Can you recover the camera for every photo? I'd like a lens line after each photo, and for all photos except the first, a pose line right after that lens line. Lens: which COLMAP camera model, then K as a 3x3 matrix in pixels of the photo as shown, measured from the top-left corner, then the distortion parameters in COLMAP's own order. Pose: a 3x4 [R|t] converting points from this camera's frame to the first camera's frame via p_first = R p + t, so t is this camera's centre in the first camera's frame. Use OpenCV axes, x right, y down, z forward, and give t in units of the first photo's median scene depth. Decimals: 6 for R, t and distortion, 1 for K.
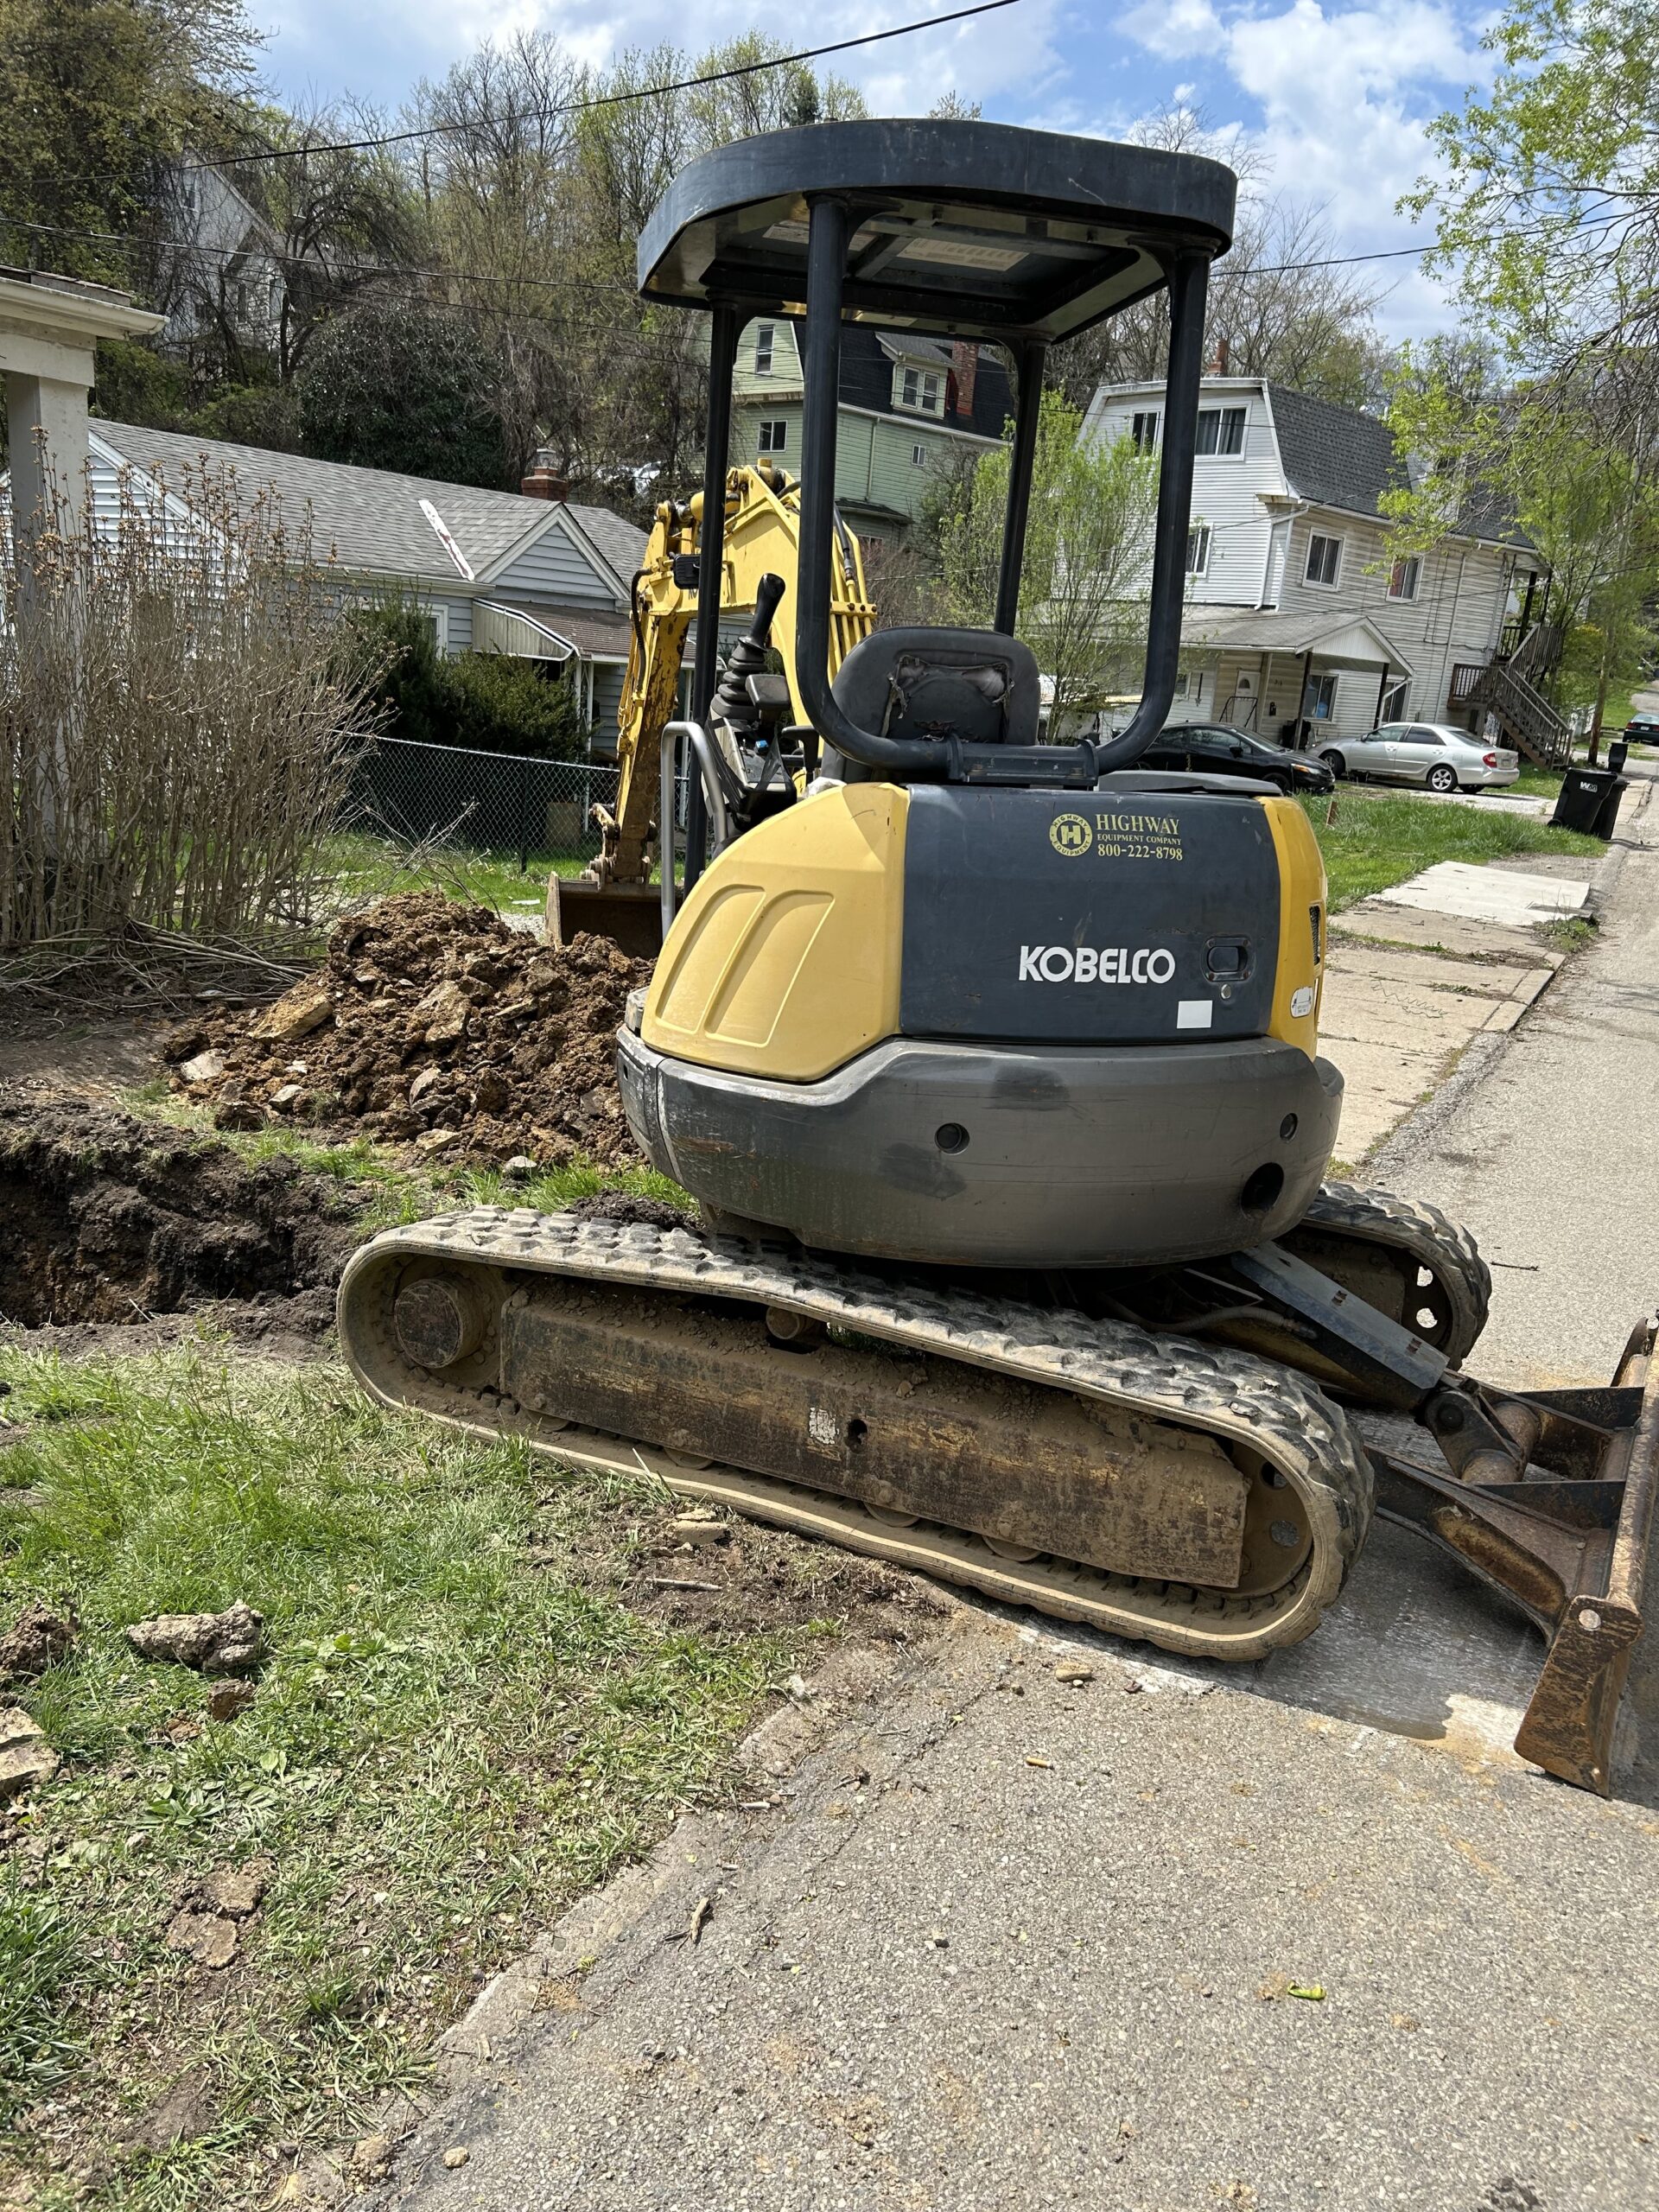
lens RADIAL K [[1665.4, 0, 815.9], [0, 1665.4, 1084.2], [0, 0, 1]] dist [0.055624, -0.059353]
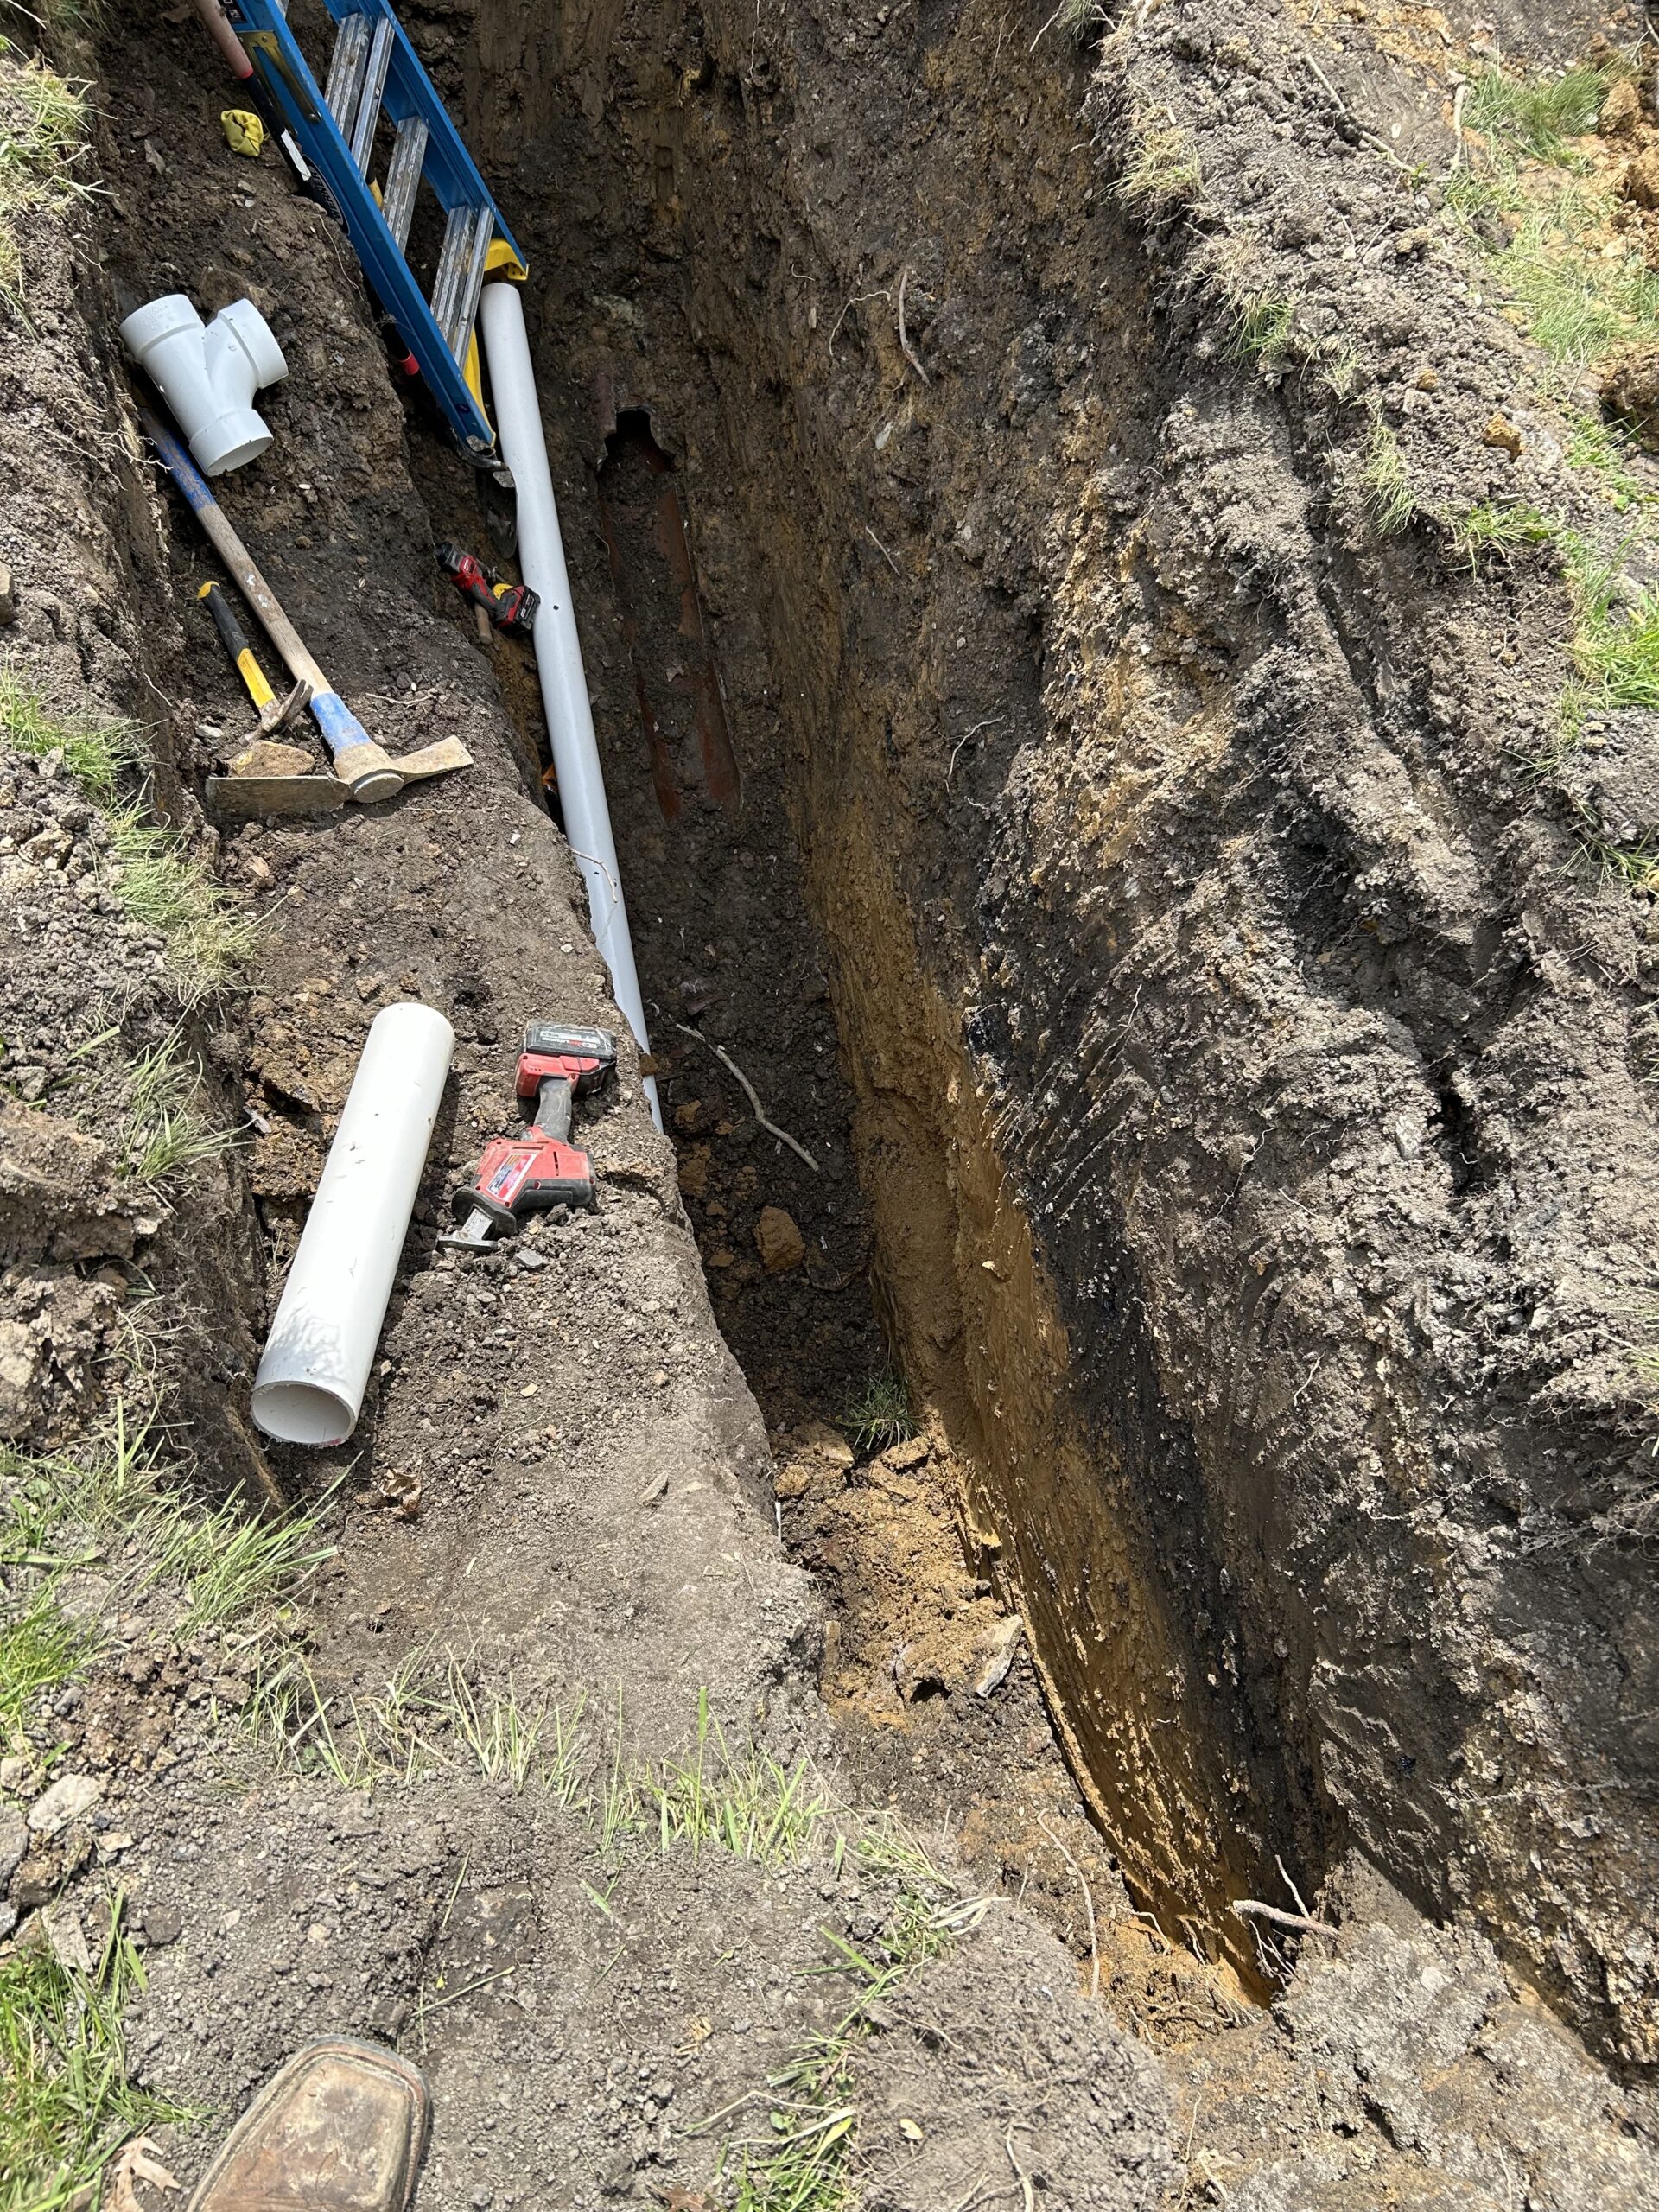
lens RADIAL K [[1665.4, 0, 829.5], [0, 1665.4, 1102.6], [0, 0, 1]] dist [0.055624, -0.059353]
pose [[0.678484, 0.676374, -0.286667, -0.416518], [-0.268901, 0.591809, 0.759904, -0.168919], [0.683631, -0.438498, 0.583410, 0.970988]]
